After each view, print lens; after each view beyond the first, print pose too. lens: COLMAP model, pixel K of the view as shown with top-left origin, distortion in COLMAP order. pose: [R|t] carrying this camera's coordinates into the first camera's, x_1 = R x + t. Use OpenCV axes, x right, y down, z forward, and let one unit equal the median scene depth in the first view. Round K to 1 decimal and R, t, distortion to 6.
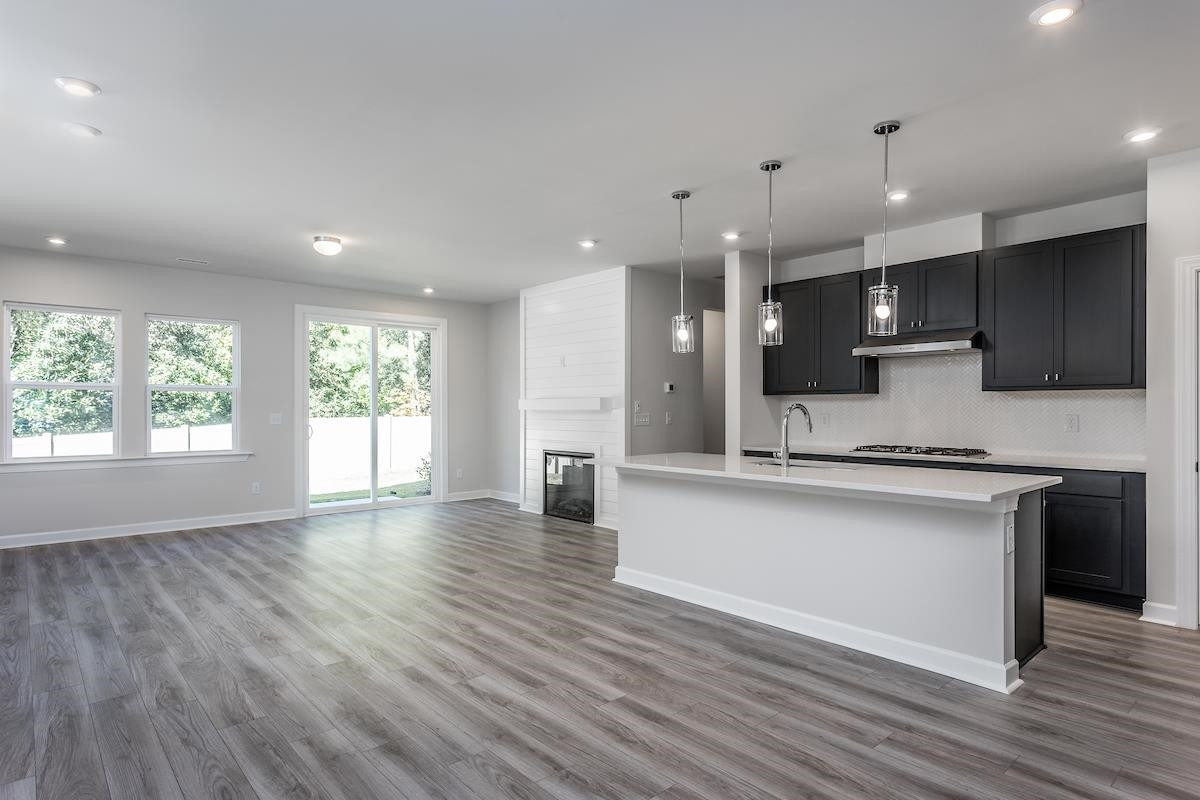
lens RADIAL K [[641.6, 0, 592.9], [0, 641.6, 413.1], [0, 0, 1]] dist [0.000402, -0.000468]
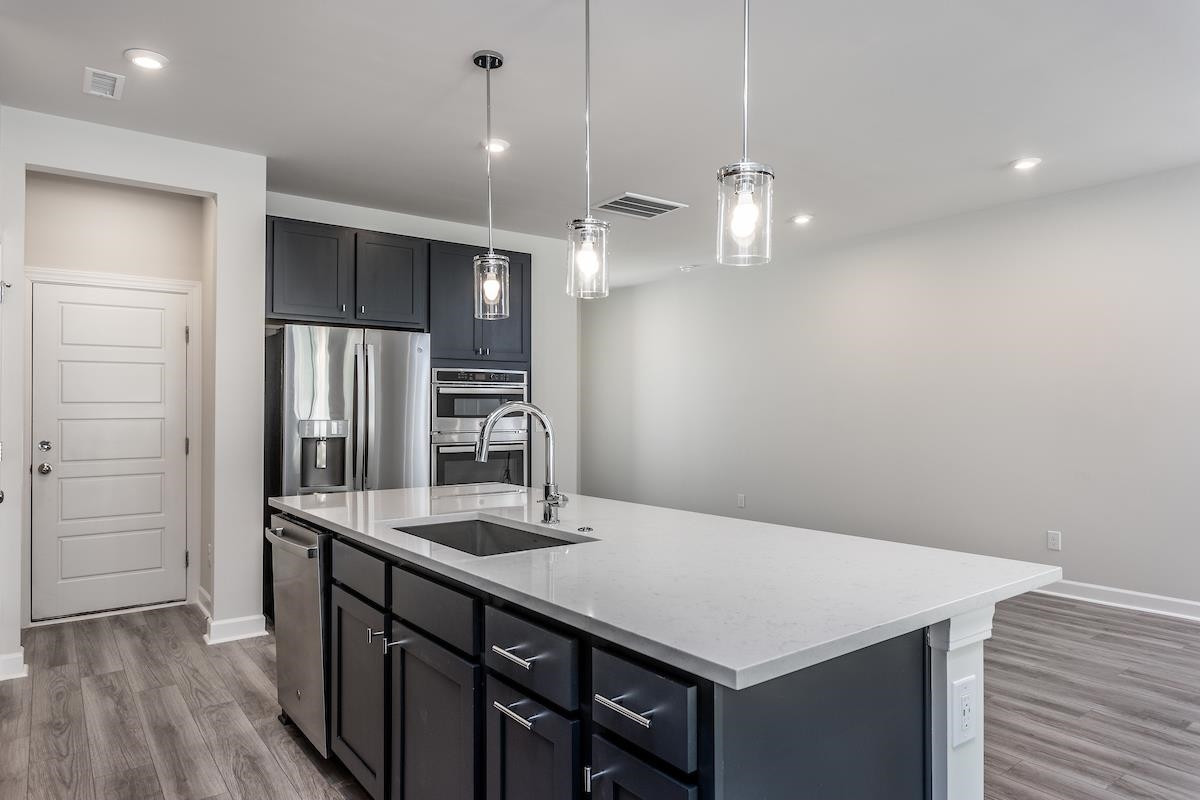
lens RADIAL K [[735.0, 0, 600.0], [0, 735.0, 400.0], [0, 0, 1]] dist [0.002113, 0.000050]
pose [[-0.997720, 0.004407, 0.067352, 0.209437], [0.003886, 0.999961, -0.007869, -0.010614], [-0.067384, -0.007589, -0.997698, 1.528049]]
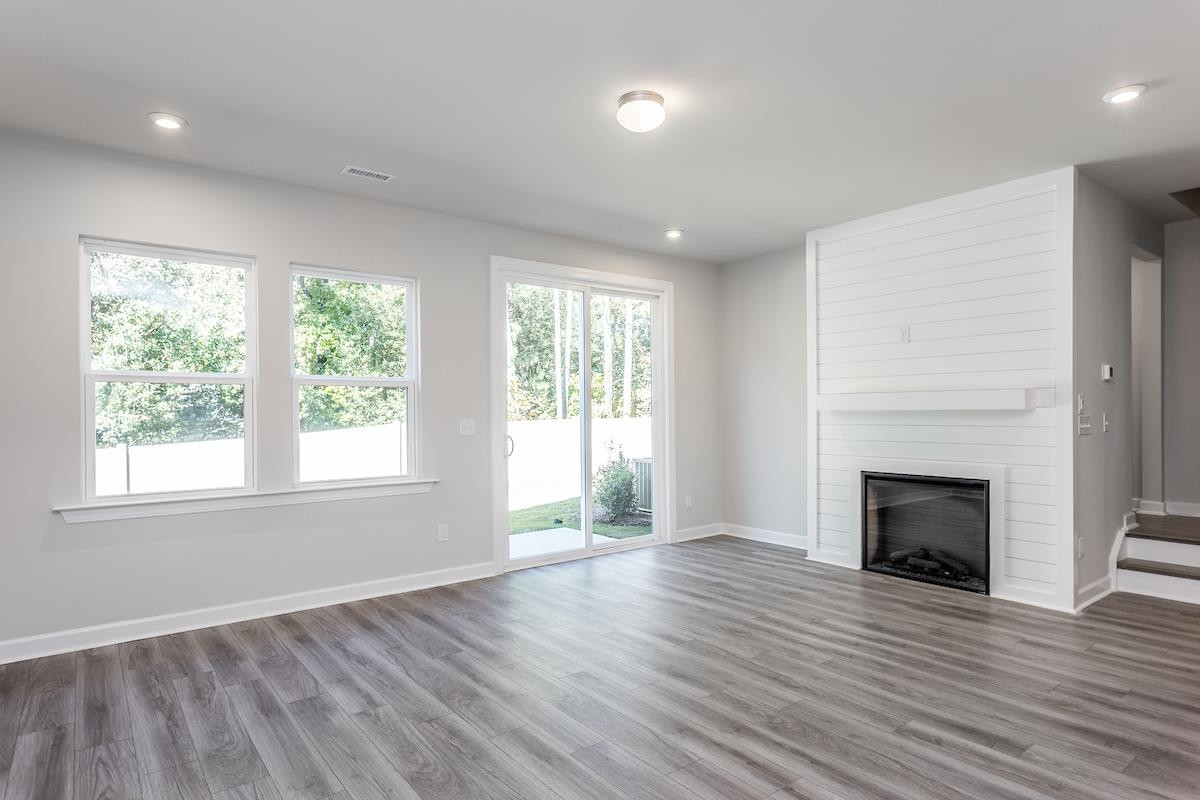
lens RADIAL K [[656.7, 0, 603.5], [0, 656.7, 417.1], [0, 0, 1]] dist [0.000163, 0.000856]
pose [[0.998224, -0.009581, -0.058801, -0.566148], [0.009761, 0.999949, 0.002766, -0.004480], [0.058772, -0.003335, 0.998266, 0.595365]]
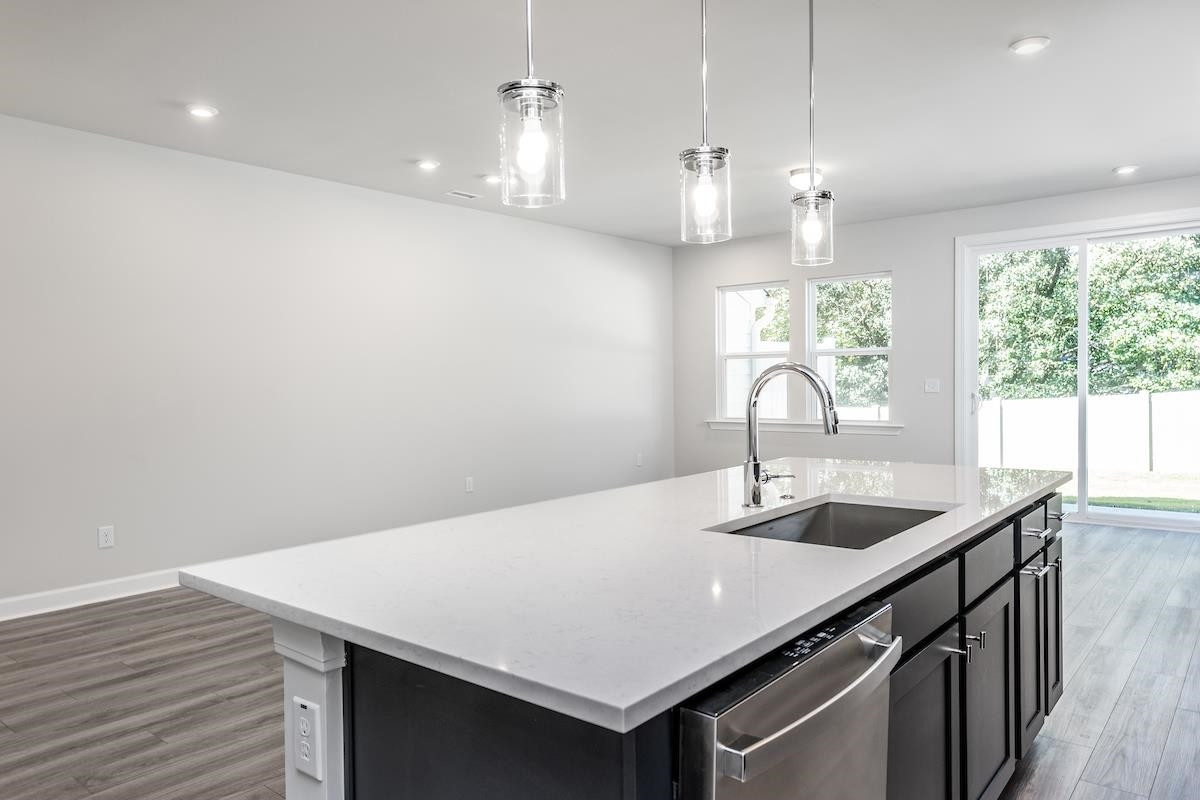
lens RADIAL K [[812.2, 0, 600.0], [0, 812.2, 400.0], [0, 0, 1]] dist [0.002848, 0.000563]
pose [[0.161841, 0.020898, -0.986595, 0.796964], [0.011029, 0.999675, 0.022984, -0.001488], [0.986755, -0.014601, 0.161558, 0.771966]]
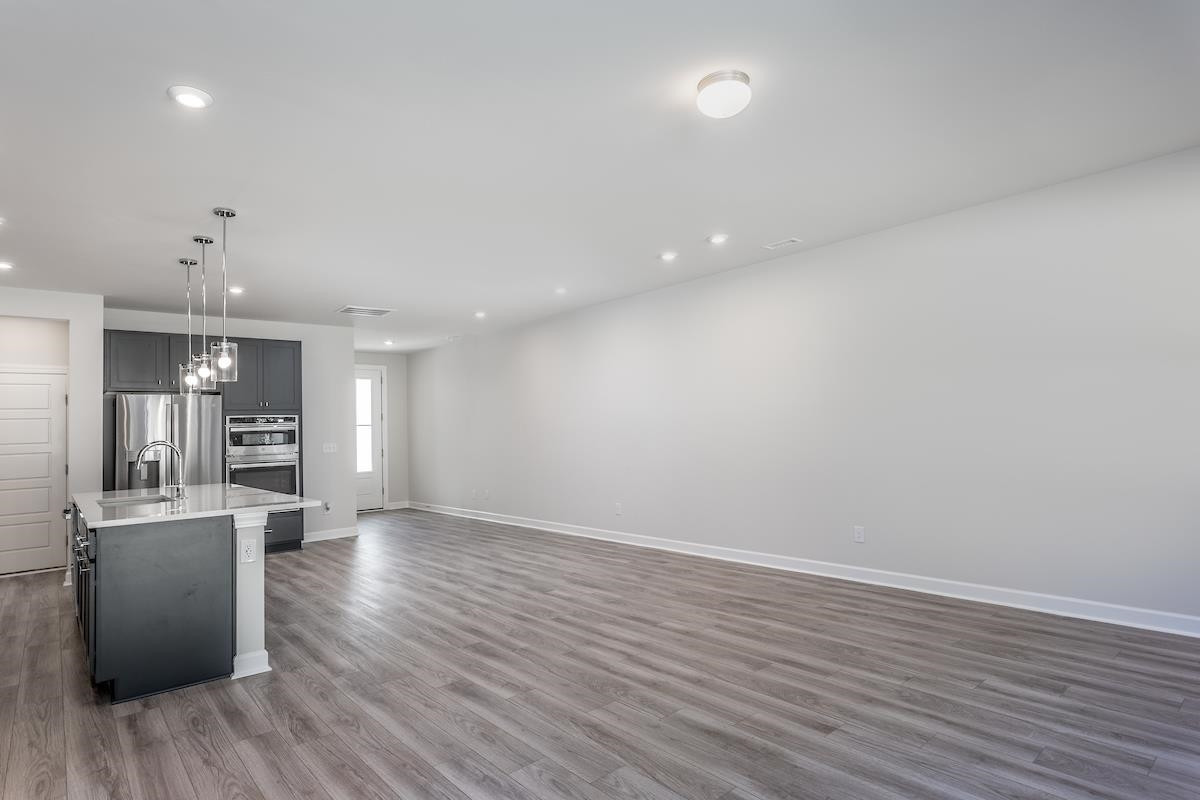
lens RADIAL K [[642.3, 0, 600.0], [0, 642.3, 400.0], [0, 0, 1]] dist [-0.001556, -0.000241]
pose [[-0.999437, 0.032976, 0.006173, -0.426870], [0.032697, 0.998629, -0.040889, -0.013913], [-0.007513, -0.040665, -0.999145, 2.029549]]
